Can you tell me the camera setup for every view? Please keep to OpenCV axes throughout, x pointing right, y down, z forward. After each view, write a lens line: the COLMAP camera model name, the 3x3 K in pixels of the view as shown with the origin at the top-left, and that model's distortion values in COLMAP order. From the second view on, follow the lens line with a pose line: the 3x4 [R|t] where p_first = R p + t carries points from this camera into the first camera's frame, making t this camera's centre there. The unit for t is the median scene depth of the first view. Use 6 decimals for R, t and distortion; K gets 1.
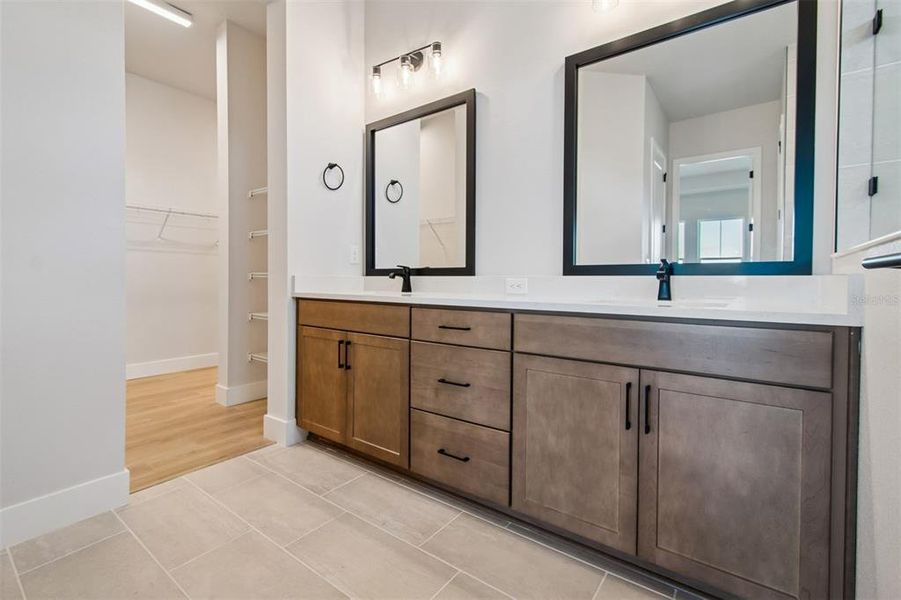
lens RADIAL K [[398.6, 0, 450.8], [0, 398.6, 283.5], [0, 0, 1]] dist [0.000236, -0.000225]
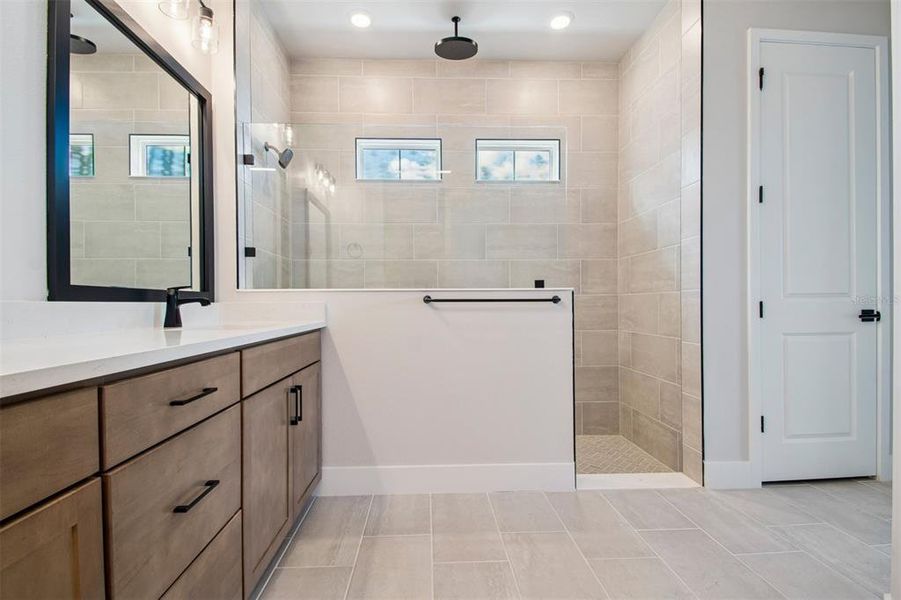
lens RADIAL K [[414.2, 0, 450.4], [0, 414.2, 295.6], [0, 0, 1]] dist [-0.000670, -0.009390]
pose [[-0.638338, 0.014205, 0.769625, -0.592412], [0.010671, 0.999897, -0.009604, -0.016996], [-0.769682, 0.002082, -0.638424, 0.980415]]
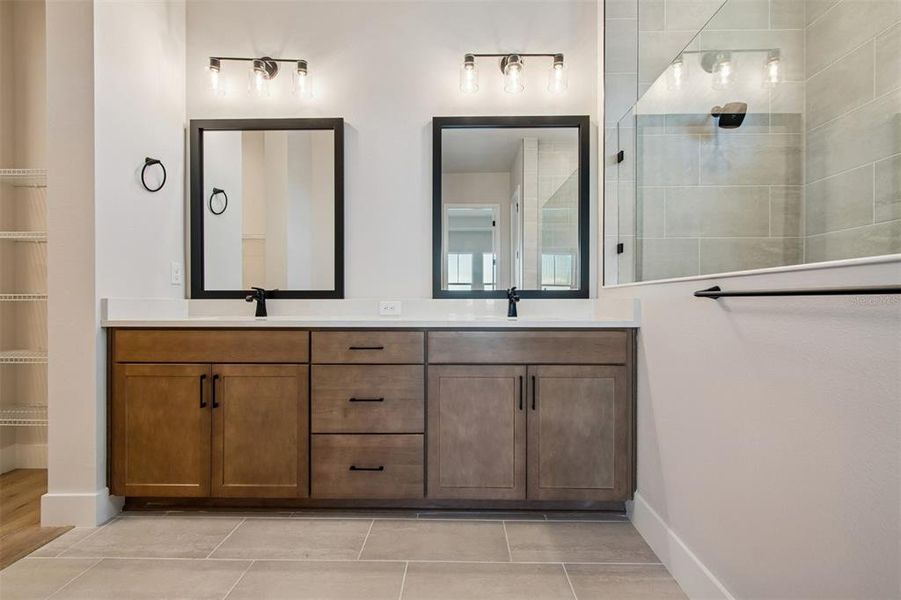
lens RADIAL K [[396.4, 0, 450.5], [0, 396.4, 300.0], [0, 0, 1]] dist [-0.000482, -0.000301]
pose [[0.817823, -0.002815, 0.575463, -0.373774], [0.010053, 0.999905, -0.009395, -0.004472], [-0.575382, 0.013469, 0.817774, 0.002938]]
